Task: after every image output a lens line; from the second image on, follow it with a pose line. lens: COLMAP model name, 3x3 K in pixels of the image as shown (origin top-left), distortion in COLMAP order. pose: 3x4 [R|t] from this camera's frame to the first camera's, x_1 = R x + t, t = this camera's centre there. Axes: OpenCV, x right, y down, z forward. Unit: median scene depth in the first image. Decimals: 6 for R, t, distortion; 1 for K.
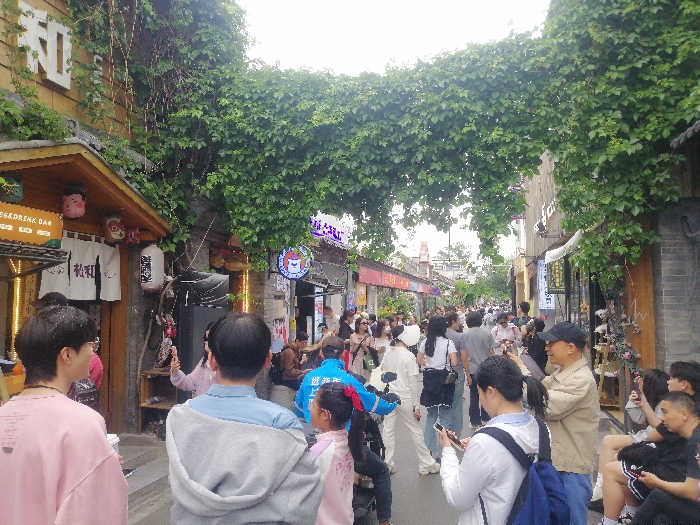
lens RADIAL K [[535.2, 0, 350.0], [0, 535.2, 262.5], [0, 0, 1]] dist [0.001729, 0.000168]
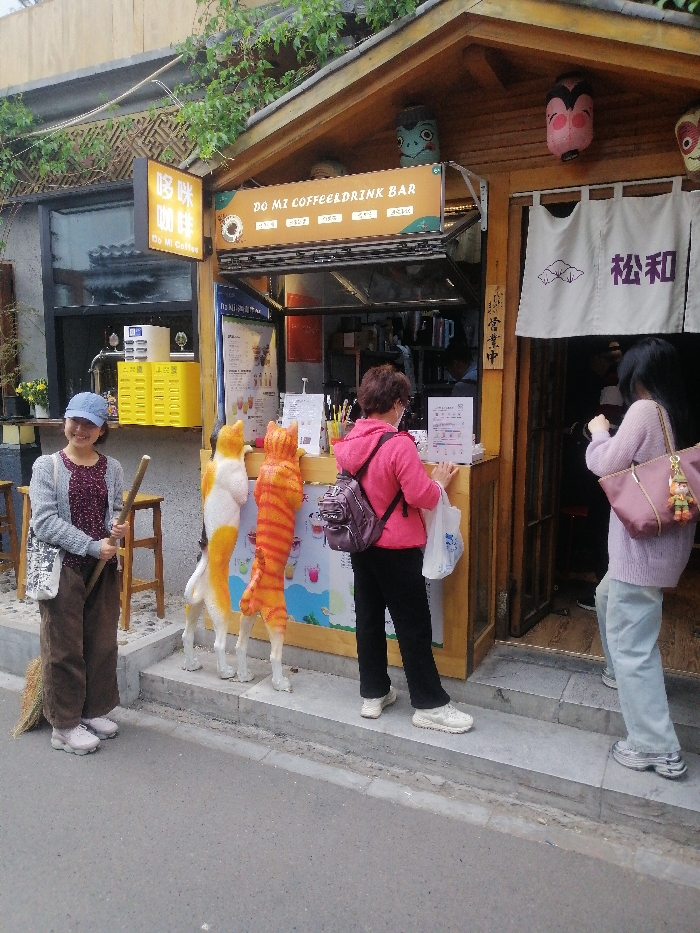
lens RADIAL K [[713.3, 0, 349.6], [0, 713.3, 480.8], [0, 0, 1]] dist [0.001729, 0.000168]
pose [[-0.208115, 0.133745, -0.968917, 0.249432], [0.067590, 0.990206, 0.122166, 0.172326], [0.975766, -0.040064, -0.215117, 1.513721]]
